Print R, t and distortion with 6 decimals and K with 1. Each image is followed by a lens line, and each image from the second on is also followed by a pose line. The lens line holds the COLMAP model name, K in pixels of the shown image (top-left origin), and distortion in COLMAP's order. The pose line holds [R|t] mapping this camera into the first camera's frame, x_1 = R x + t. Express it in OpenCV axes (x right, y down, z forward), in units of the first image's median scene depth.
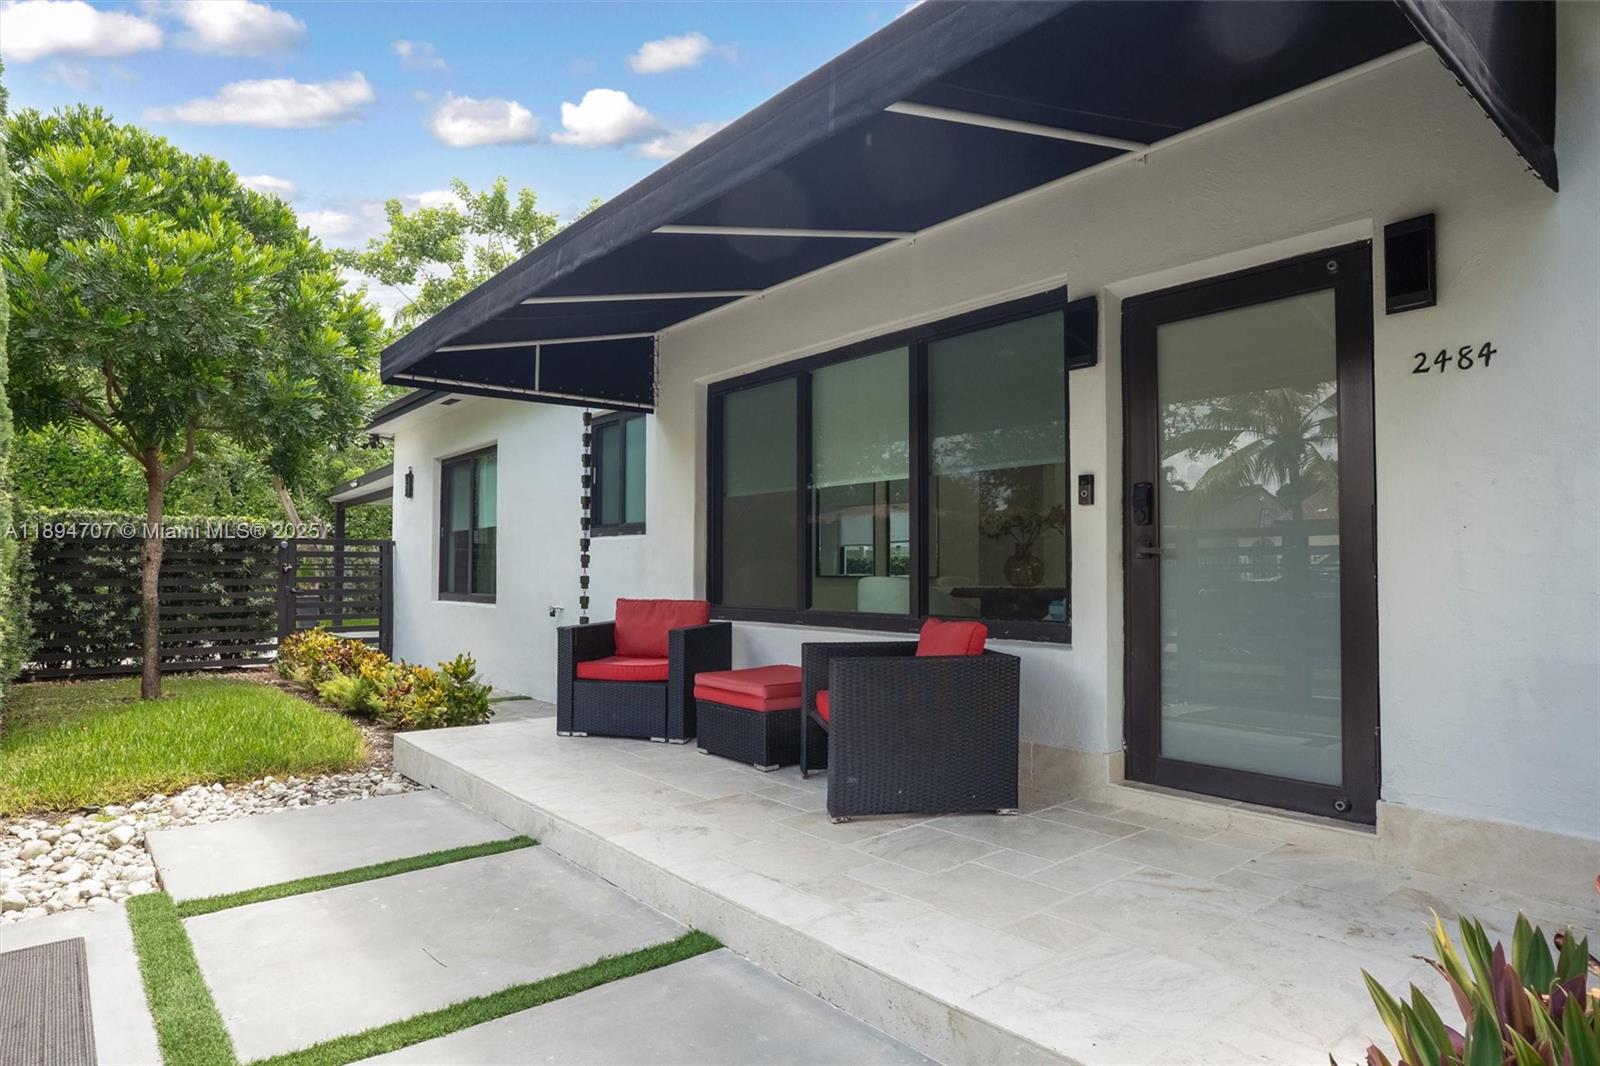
lens RADIAL K [[862.1, 0, 777.1], [0, 862.1, 536.1], [0, 0, 1]] dist [-0.018387, 0.001013]
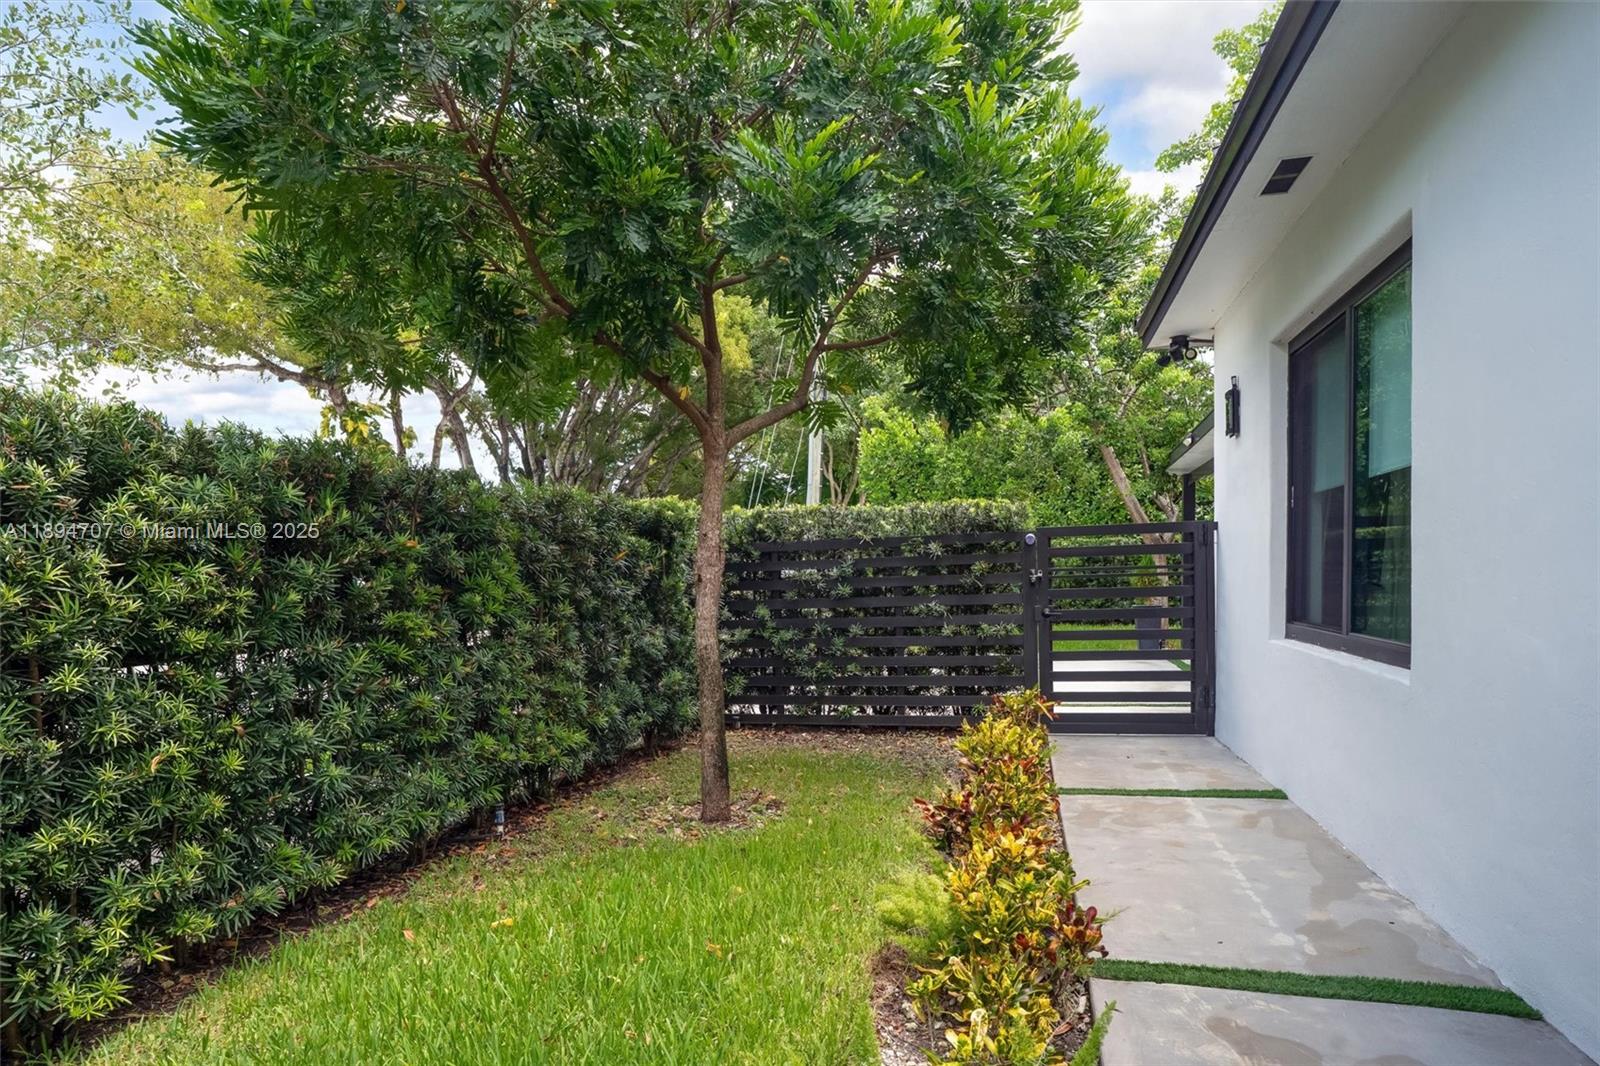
lens RADIAL K [[894.4, 0, 800.4], [0, 894.4, 621.9], [0, 0, 1]] dist [-0.001977, -0.000080]
pose [[0.585847, 0.024931, -0.810038, -0.150351], [0.063967, 0.994986, 0.076886, 0.009873], [0.807893, -0.096859, 0.581315, 0.499707]]
